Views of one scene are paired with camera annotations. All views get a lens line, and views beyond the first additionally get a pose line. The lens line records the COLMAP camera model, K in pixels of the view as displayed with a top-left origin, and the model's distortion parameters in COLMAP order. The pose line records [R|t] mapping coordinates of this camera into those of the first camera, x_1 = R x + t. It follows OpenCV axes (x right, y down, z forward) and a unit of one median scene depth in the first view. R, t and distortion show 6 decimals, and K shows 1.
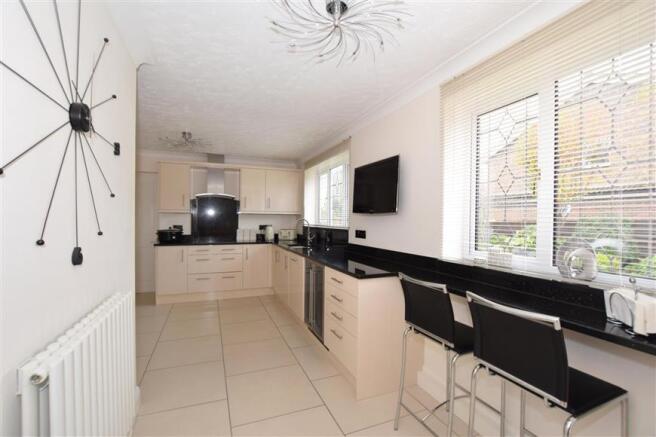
lens RADIAL K [[288.9, 0, 326.3], [0, 288.9, 219.8], [0, 0, 1]] dist [-0.001522, -0.000033]
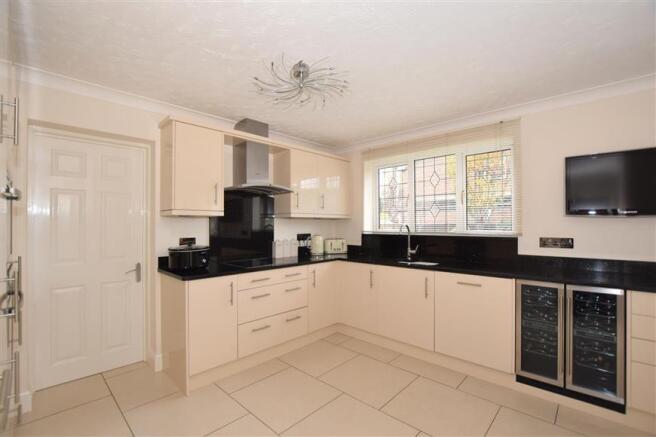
lens RADIAL K [[288.9, 0, 330.0], [0, 288.9, 221.3], [0, 0, 1]] dist [-0.001522, -0.000033]
pose [[0.898534, -0.003072, 0.438893, -0.492558], [0.009769, 0.999868, -0.013002, -0.002785], [-0.438795, 0.015970, 0.898445, 0.361881]]
